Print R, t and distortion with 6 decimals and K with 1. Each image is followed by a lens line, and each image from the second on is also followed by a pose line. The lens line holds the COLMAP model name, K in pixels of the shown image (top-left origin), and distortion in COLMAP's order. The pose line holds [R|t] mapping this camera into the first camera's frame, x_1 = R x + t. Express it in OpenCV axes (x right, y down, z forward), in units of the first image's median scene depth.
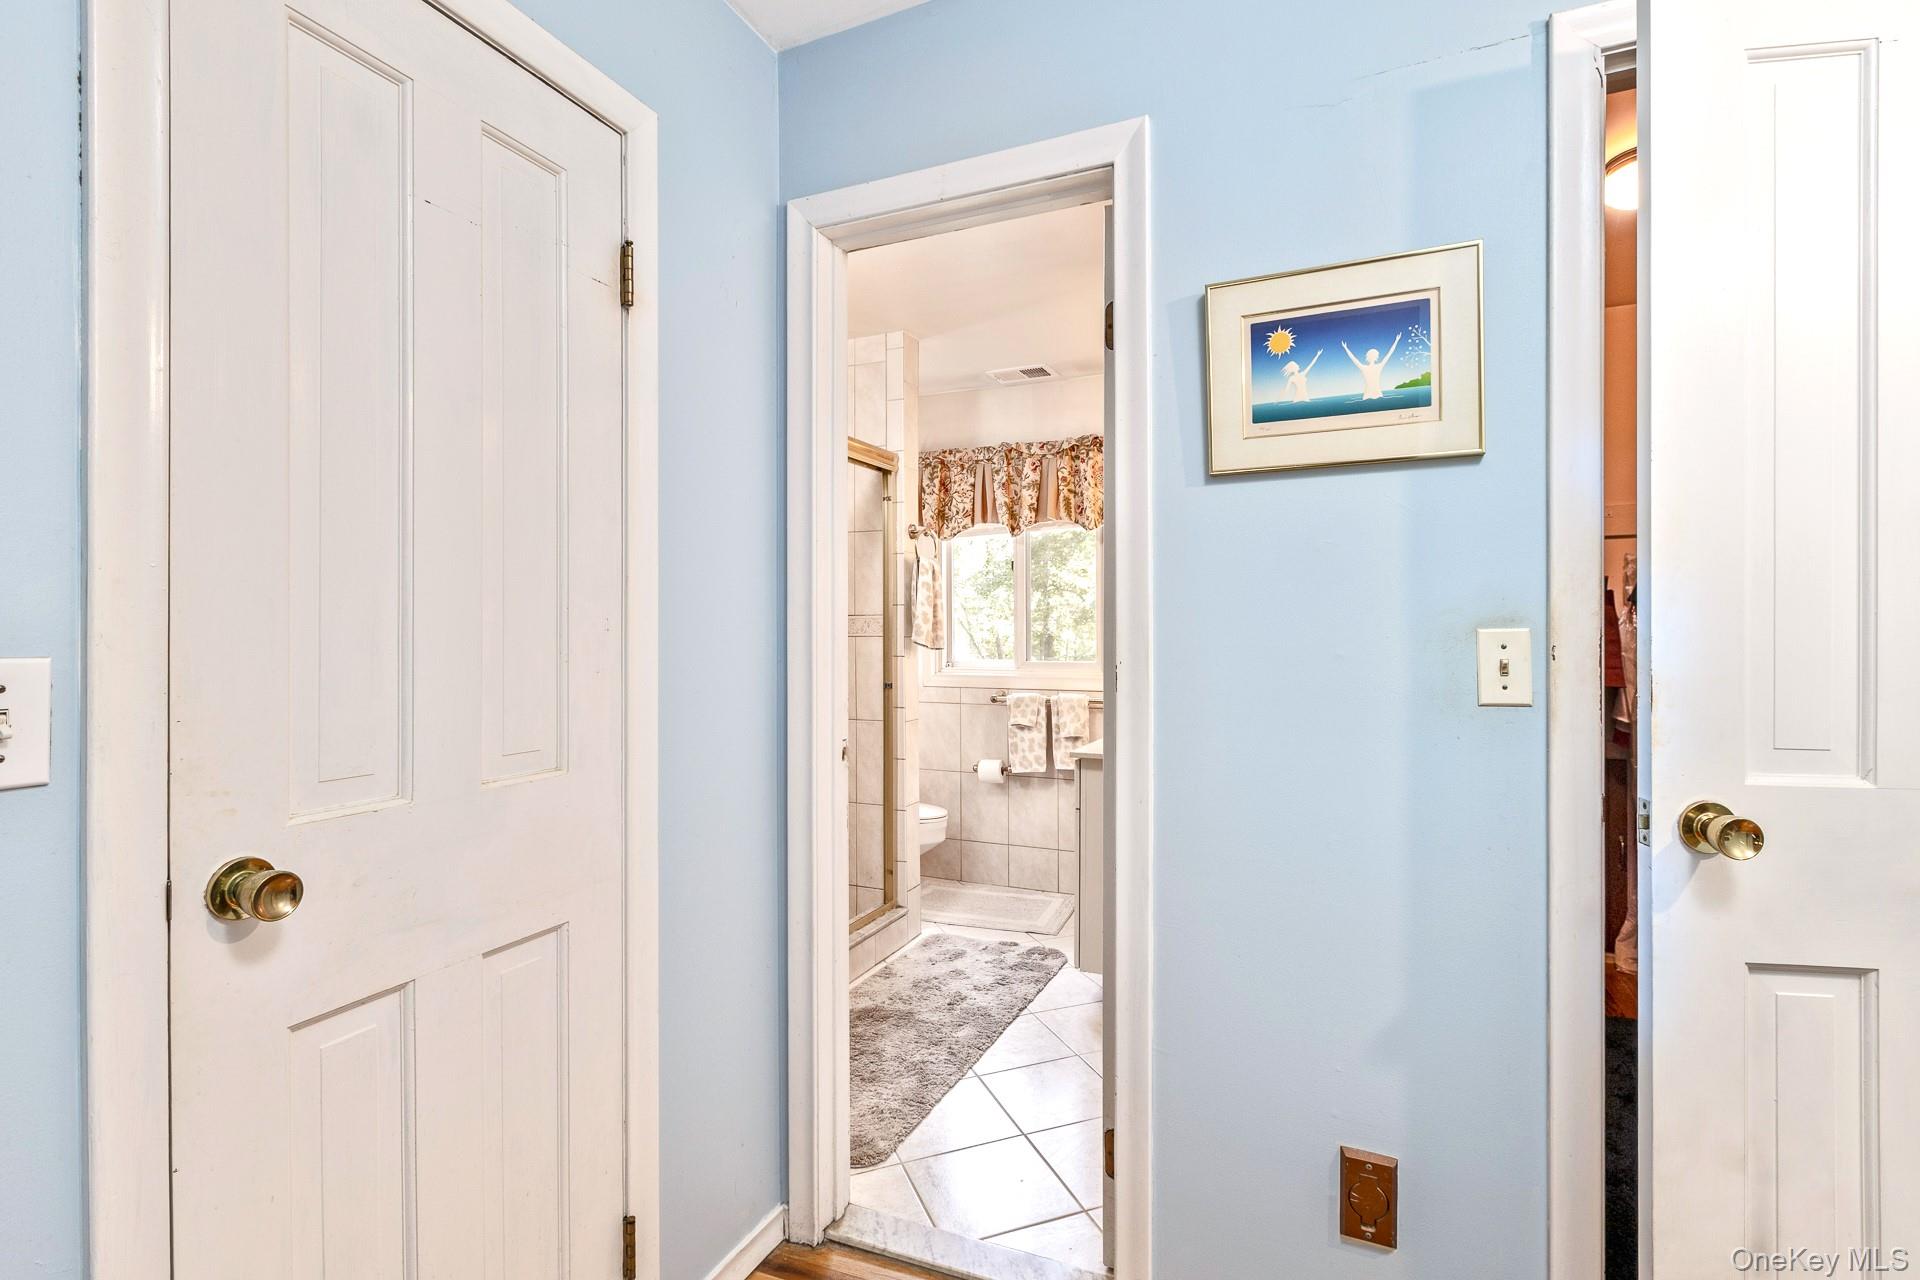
lens RADIAL K [[888.9, 0, 959.6], [0, 888.9, 635.0], [0, 0, 1]] dist [0.004293, 0.000362]
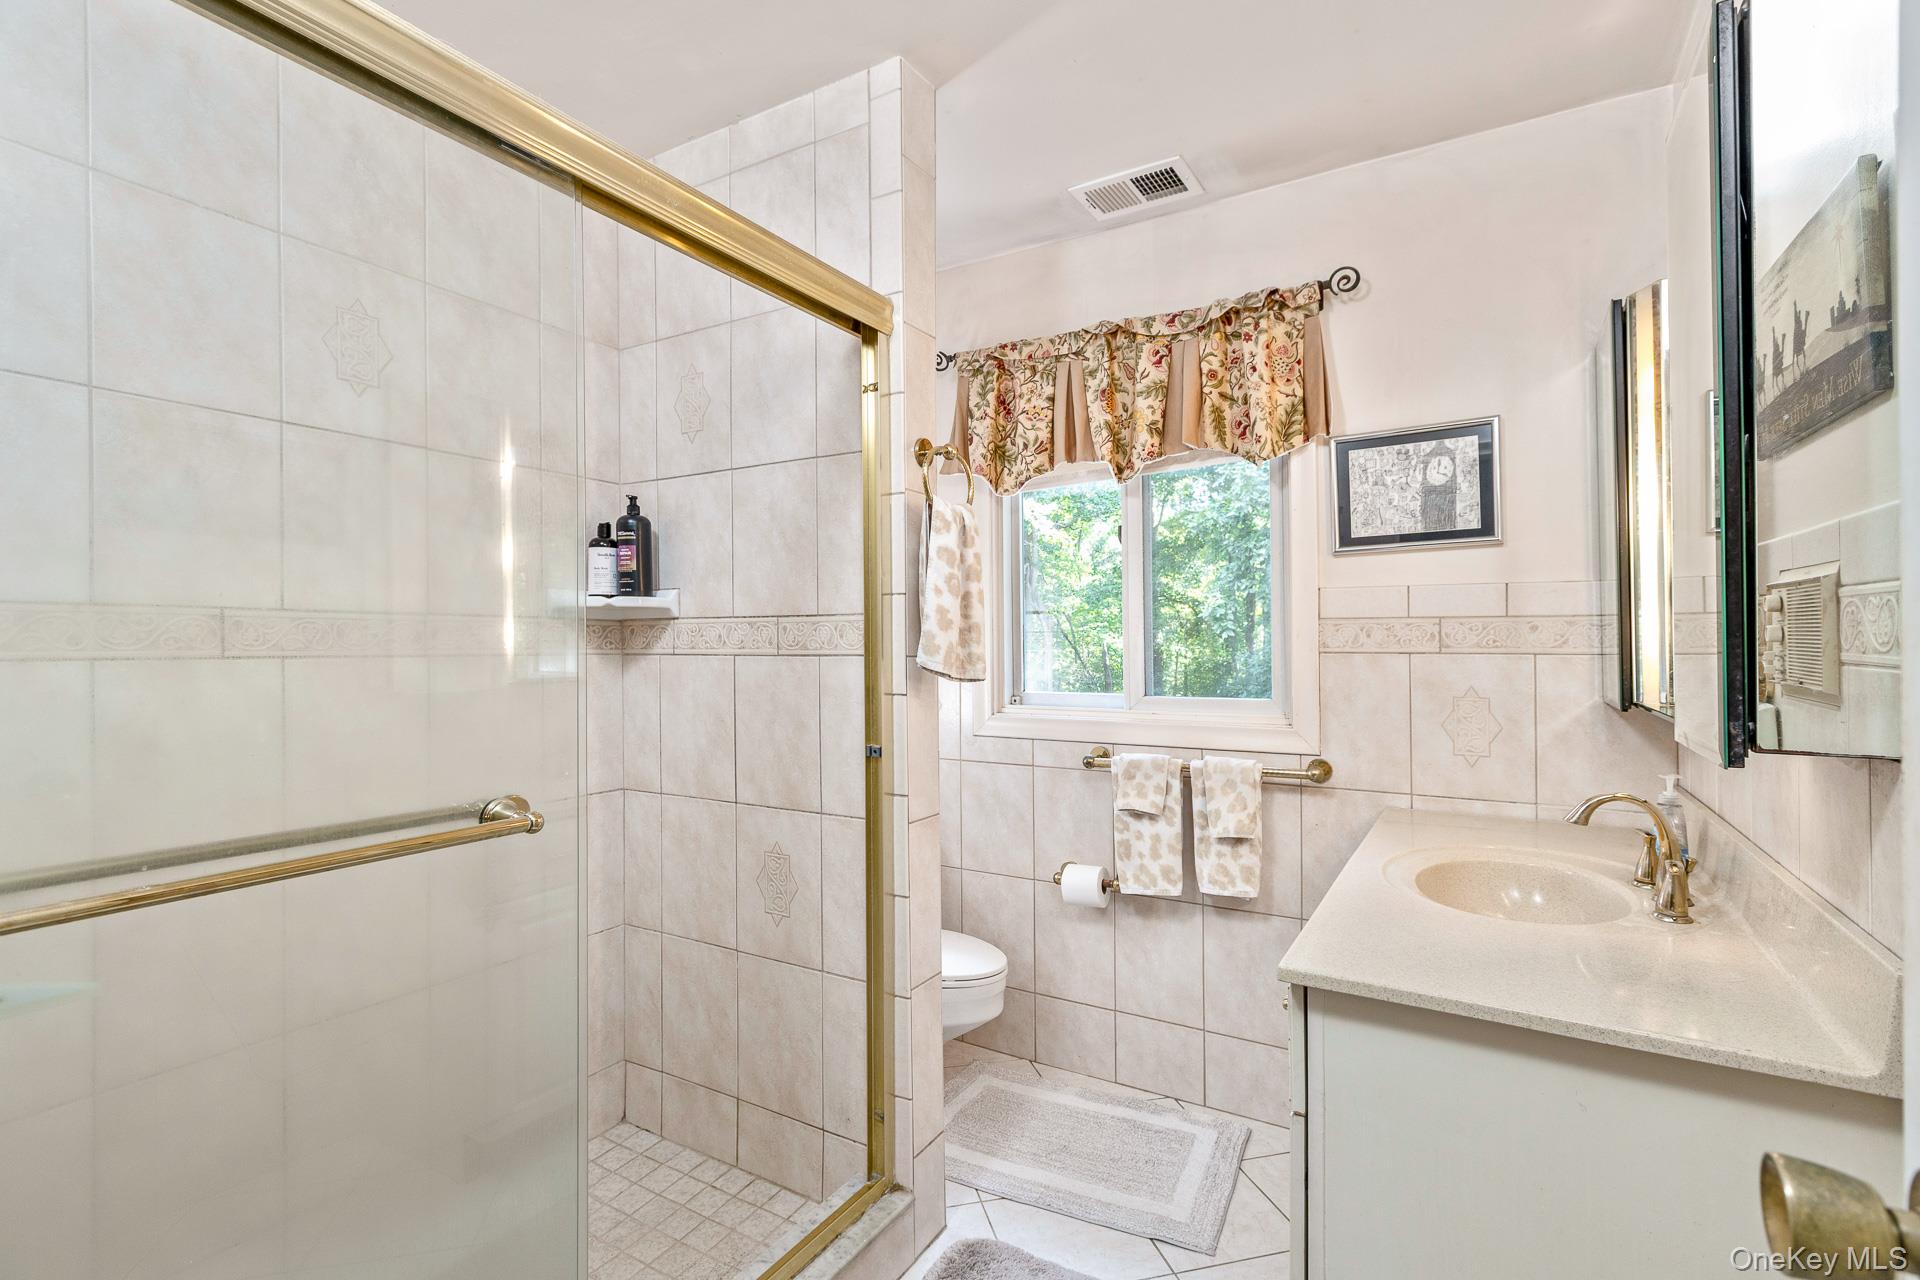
lens RADIAL K [[885.0, 0, 959.2], [0, 885.0, 629.4], [0, 0, 1]] dist [-0.001719, 0.000050]
pose [[0.993038, -0.003736, -0.117735, 0.023667], [0.001068, 0.999742, -0.022708, -0.001661], [0.117789, 0.022424, 0.992785, 0.424447]]
